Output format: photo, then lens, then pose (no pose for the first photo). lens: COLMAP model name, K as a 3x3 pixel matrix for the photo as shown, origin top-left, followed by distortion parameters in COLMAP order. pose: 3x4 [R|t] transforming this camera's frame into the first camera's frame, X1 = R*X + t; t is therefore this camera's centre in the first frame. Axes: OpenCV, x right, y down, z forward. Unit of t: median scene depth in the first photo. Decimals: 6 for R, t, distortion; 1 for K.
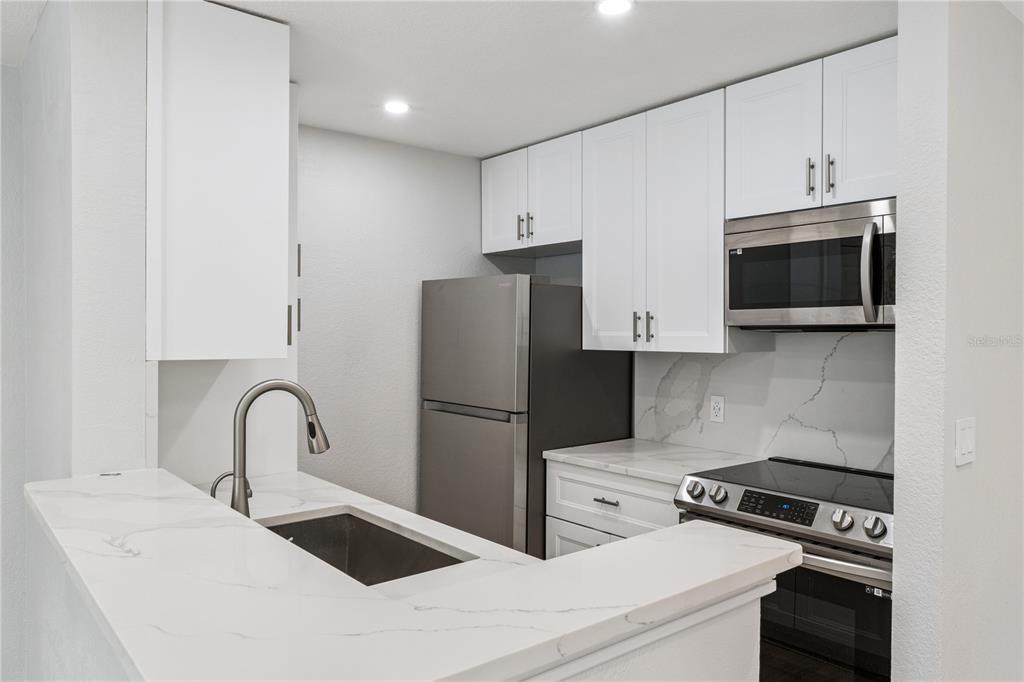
lens RADIAL K [[718.7, 0, 512.0], [0, 718.7, 341.0], [0, 0, 1]] dist [-0.000145, -0.001038]
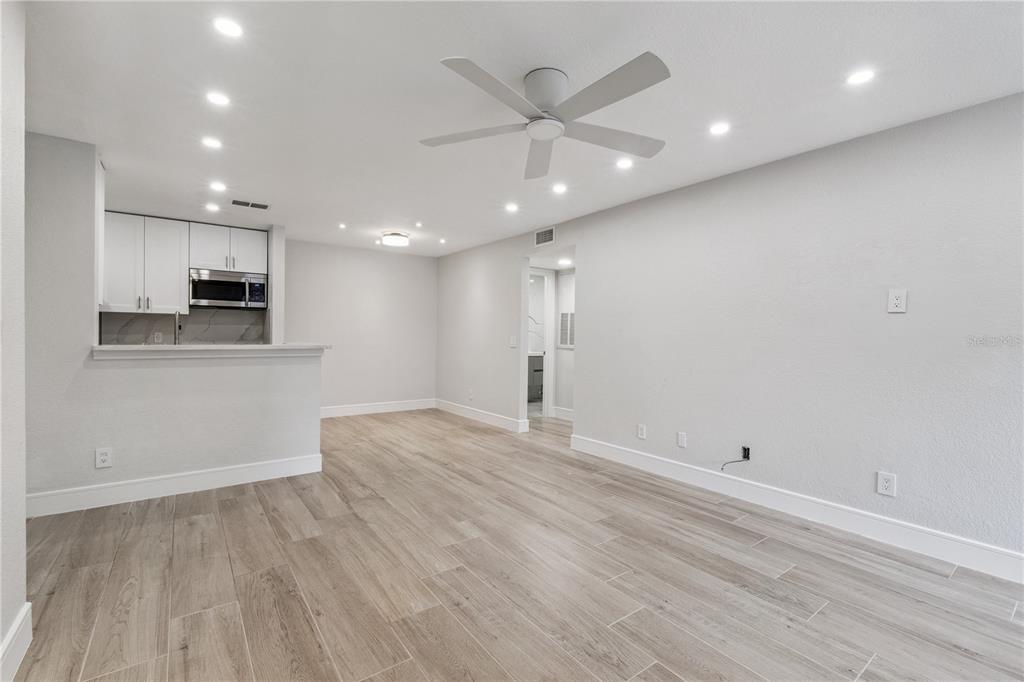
lens RADIAL K [[445.6, 0, 512.0], [0, 445.6, 341.0], [0, 0, 1]] dist [-0.002298, -0.000144]
pose [[0.051422, -0.010281, 0.998624, -1.236294], [-0.002288, 0.999943, 0.010413, 0.089602], [-0.998674, -0.002820, 0.051396, -0.337422]]
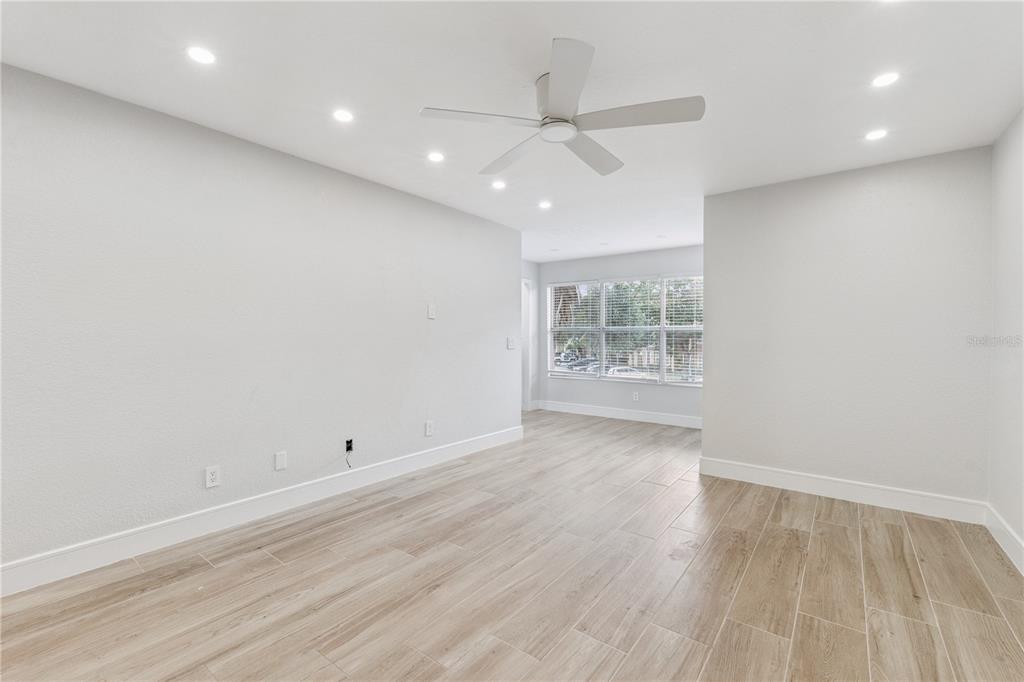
lens RADIAL K [[446.6, 0, 512.0], [0, 446.6, 341.0], [0, 0, 1]] dist [-0.002533, -0.000408]
pose [[-0.971866, -0.001307, -0.235530, -0.331659], [-0.006783, 0.999725, 0.022444, 0.079719], [0.235436, 0.023410, -0.971608, 0.294573]]
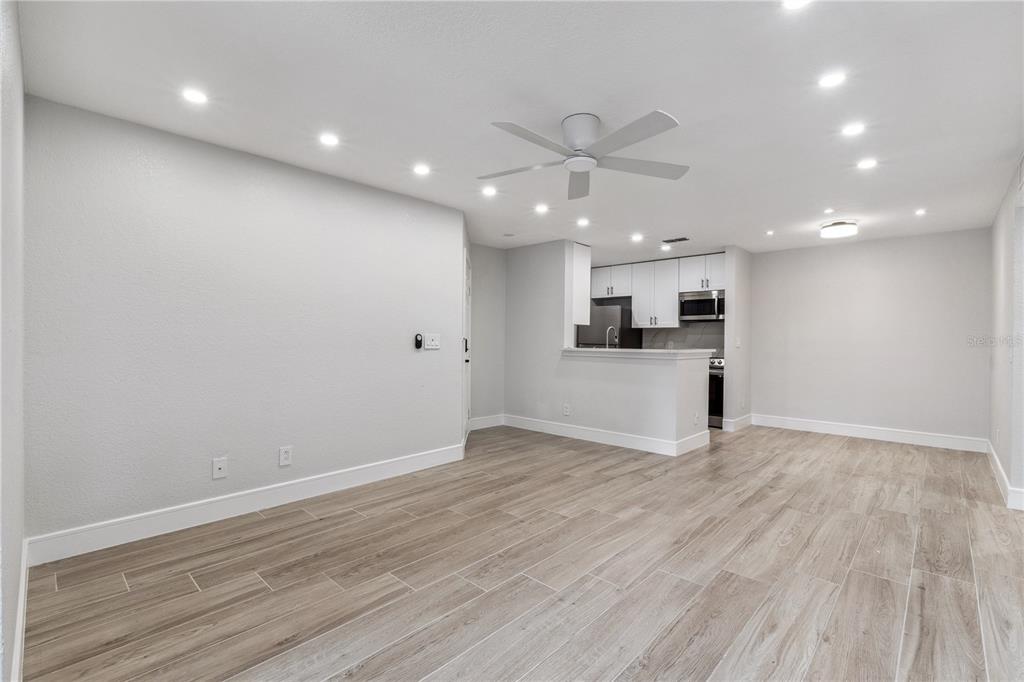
lens RADIAL K [[458.3, 0, 512.0], [0, 458.3, 341.0], [0, 0, 1]] dist [-0.000484, -0.000200]
pose [[0.991698, 0.007335, 0.128380, -0.780602], [-0.006406, 0.999950, -0.007648, 0.099750], [-0.128430, 0.006762, 0.991696, -1.140452]]
